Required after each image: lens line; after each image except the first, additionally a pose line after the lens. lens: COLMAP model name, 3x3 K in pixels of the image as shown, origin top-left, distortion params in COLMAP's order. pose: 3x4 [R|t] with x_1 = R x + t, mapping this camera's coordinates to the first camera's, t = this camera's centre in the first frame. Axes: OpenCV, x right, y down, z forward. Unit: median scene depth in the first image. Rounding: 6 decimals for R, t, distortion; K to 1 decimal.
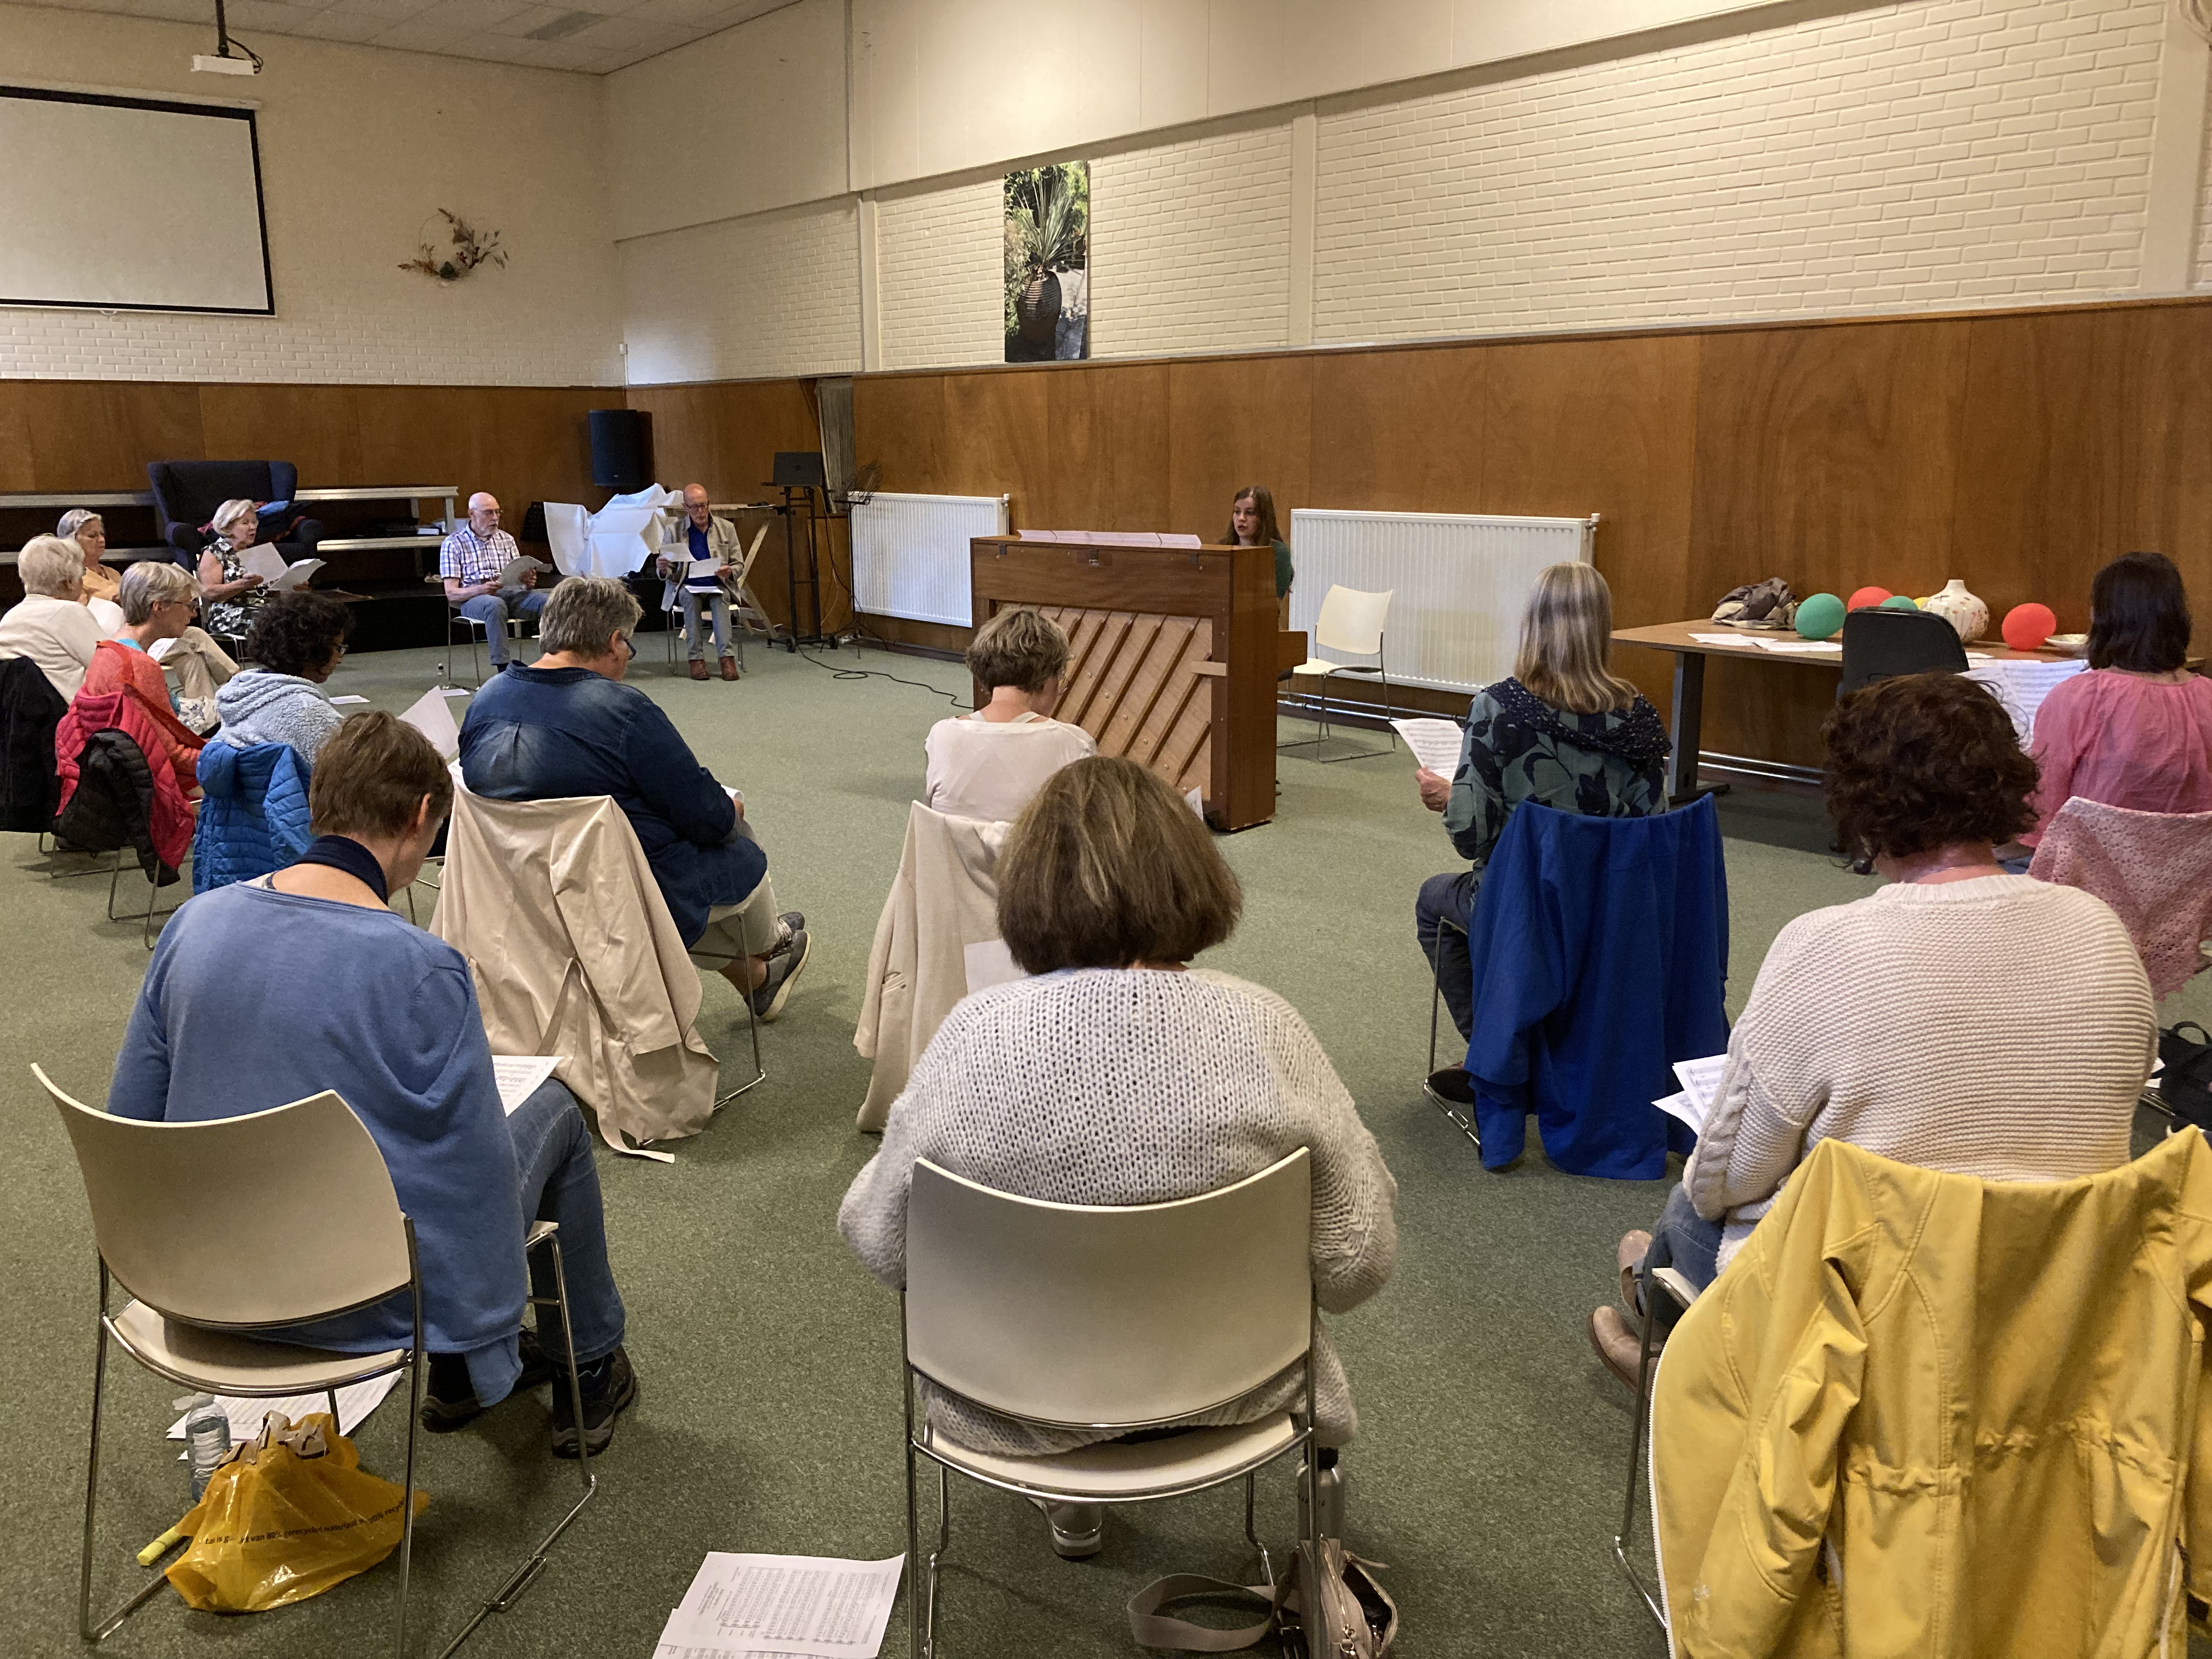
lens RADIAL K [[1829.5, 0, 1033.9], [0, 1829.5, 825.5], [0, 0, 1]] dist [0.023163, -0.040708]
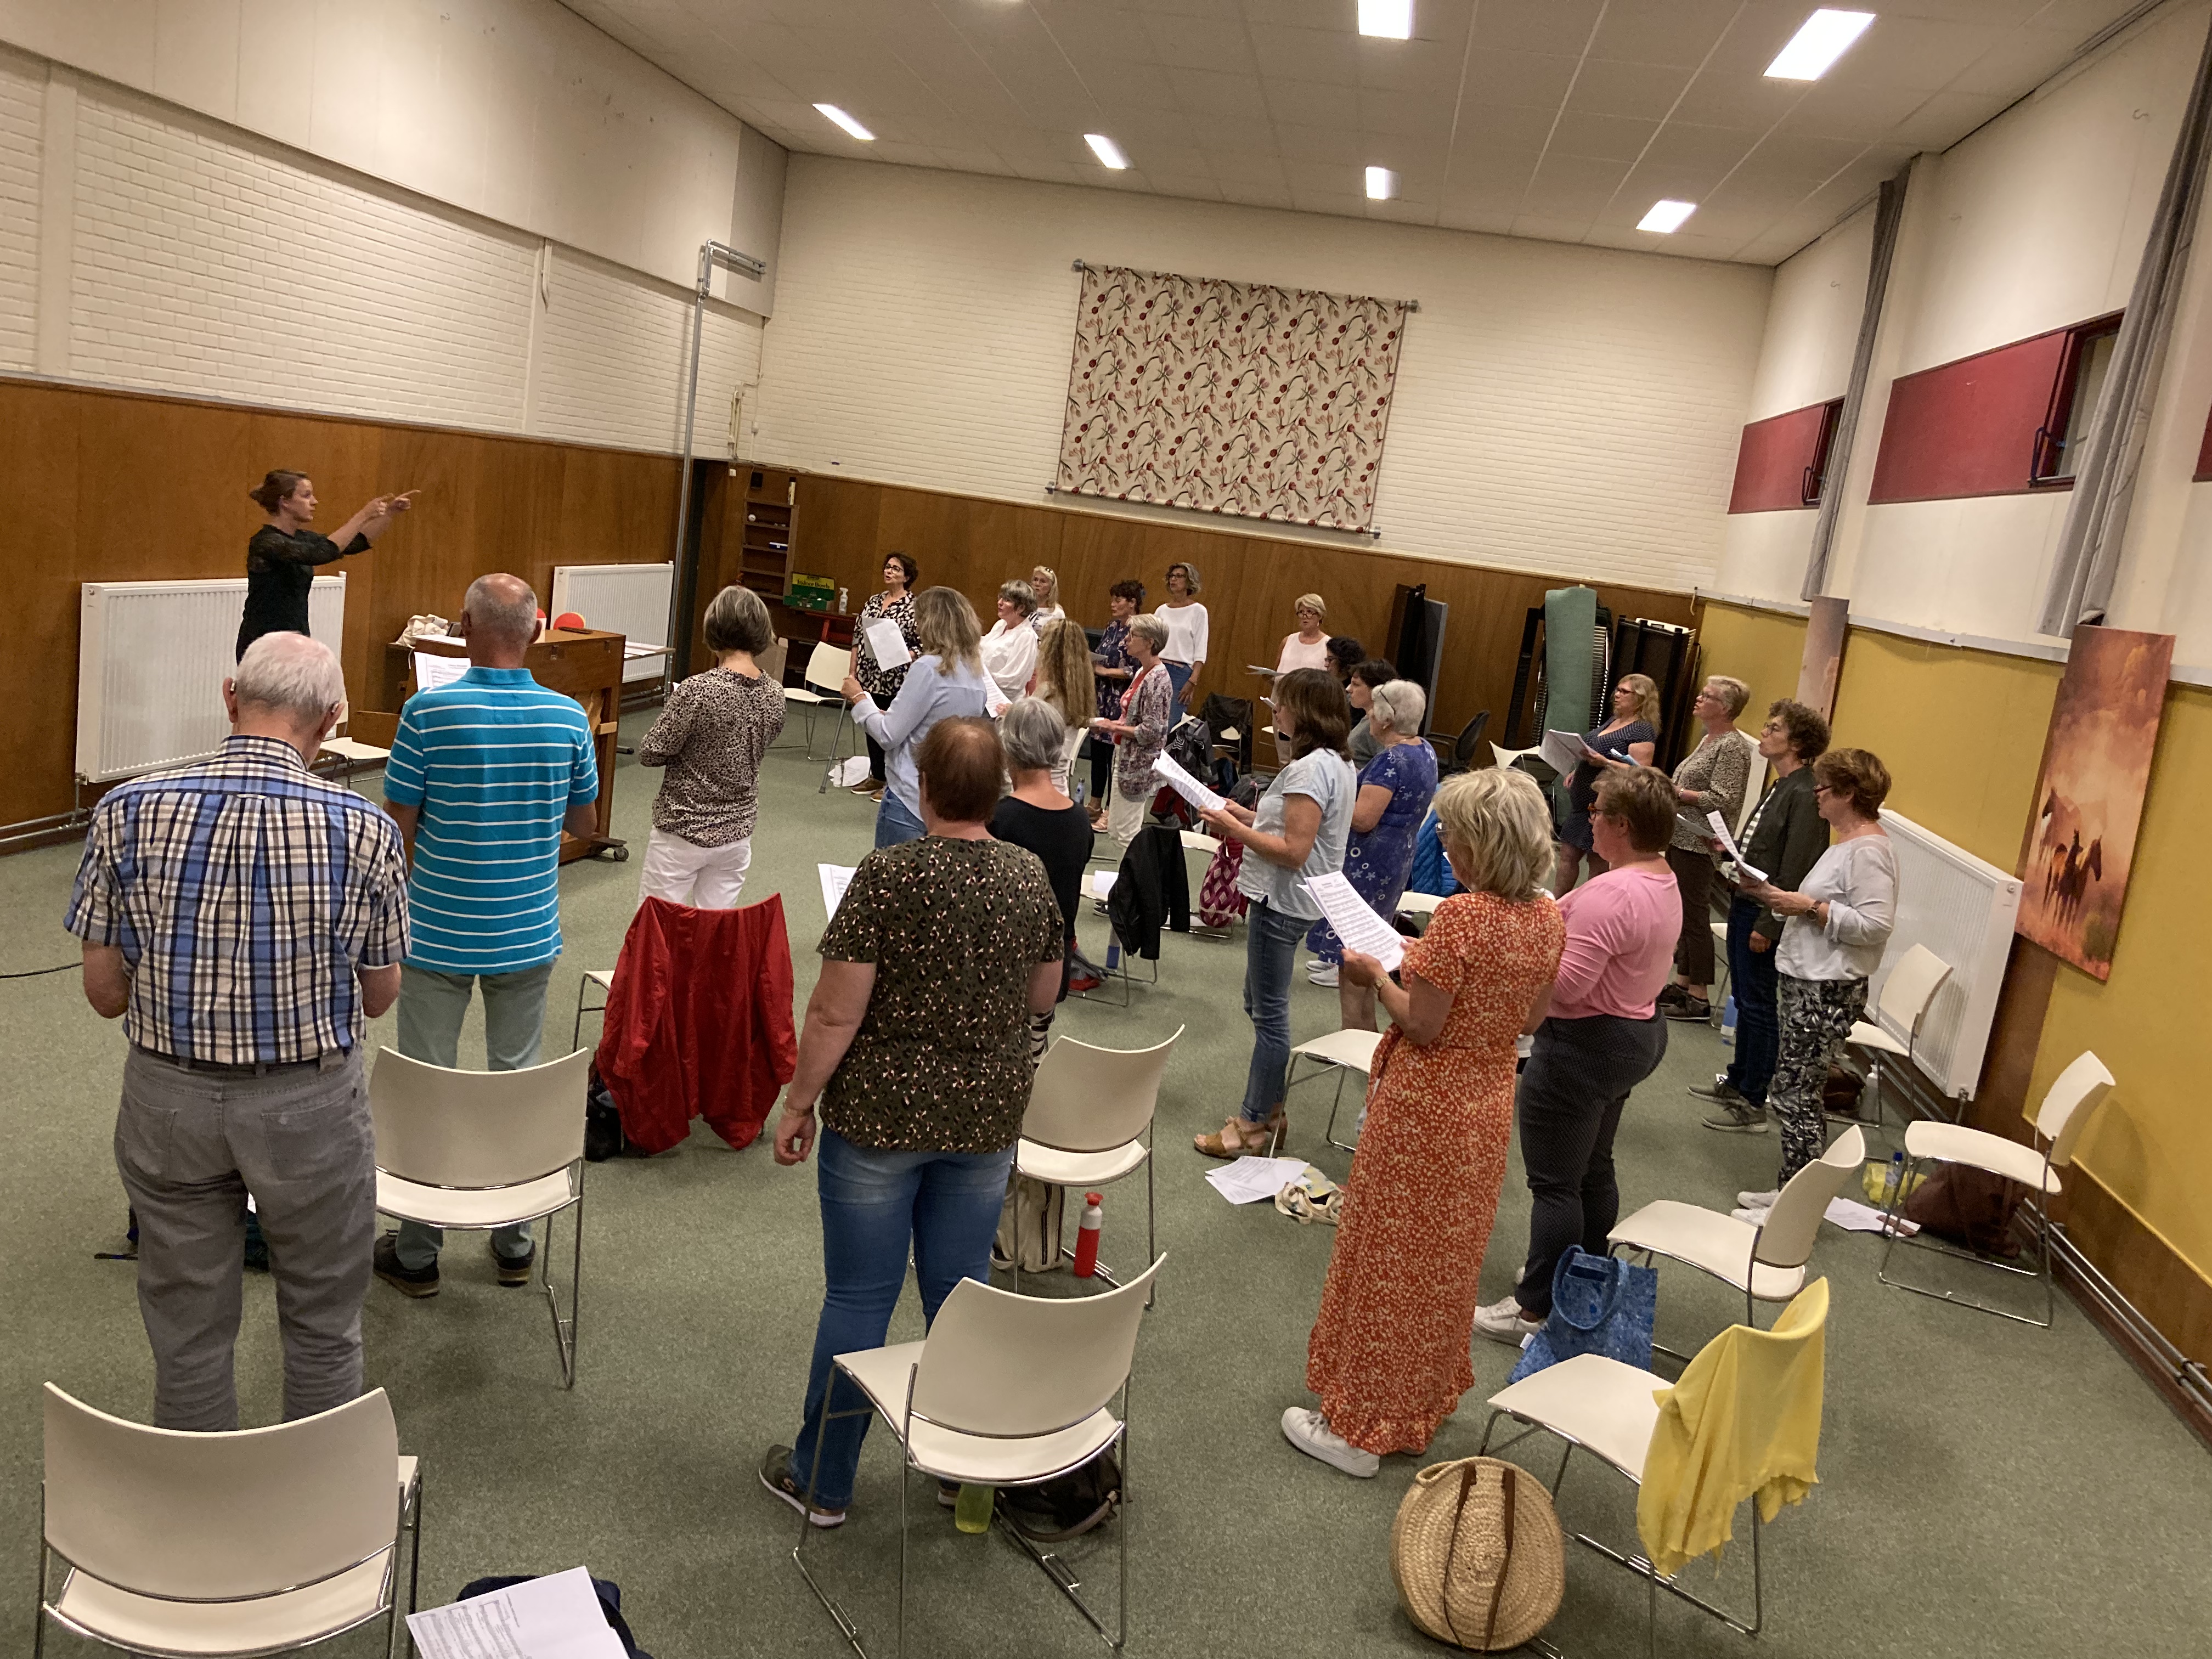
lens RADIAL K [[1829.5, 0, 1115.9], [0, 1829.5, 837.1], [0, 0, 1]] dist [0.023163, -0.040708]
pose [[-0.688397, -0.220133, 0.691122, -0.640614], [0.013898, 0.948656, 0.316005, -0.272526], [-0.725201, 0.227142, -0.649993, 1.055205]]
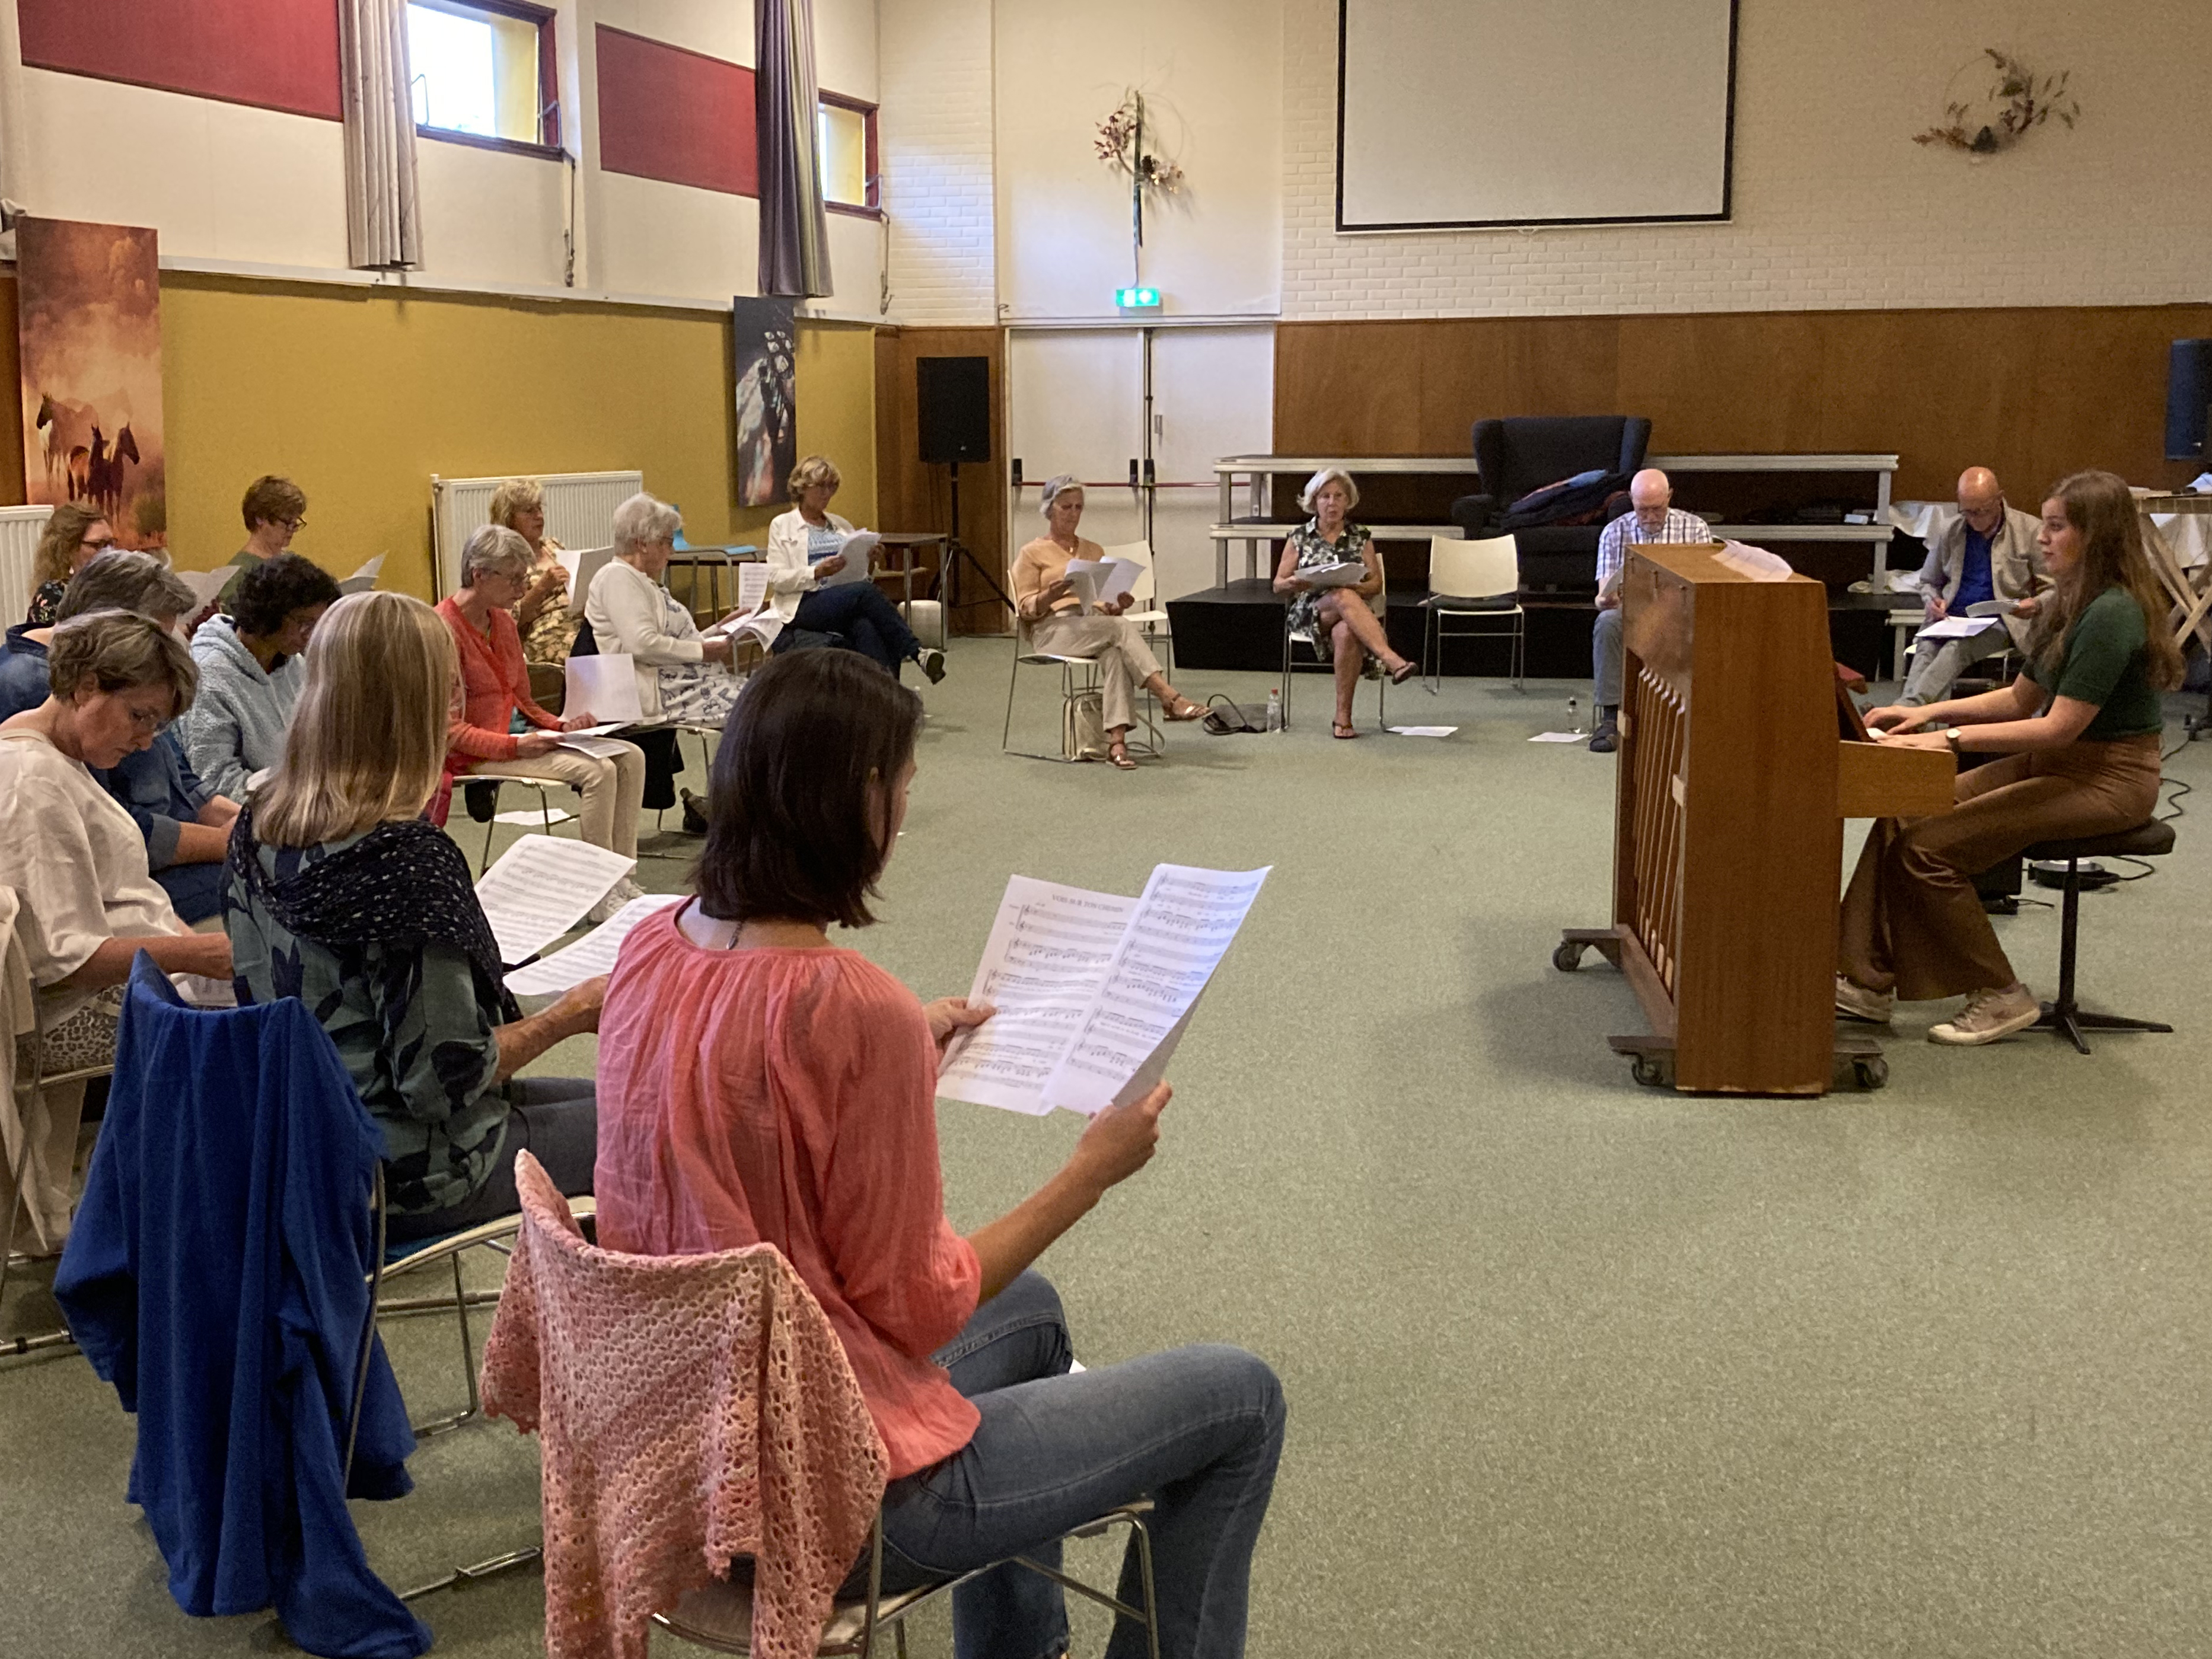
lens RADIAL K [[2637.8, 0, 1073.2], [0, 2637.8, 842.5], [0, 0, 1]] dist [0.020845, 0.000000]
pose [[0.576381, 0.132120, -0.806430, 0.413589], [-0.160950, 0.985867, 0.046481, -0.047677], [0.801174, 0.103004, 0.589500, 0.231085]]
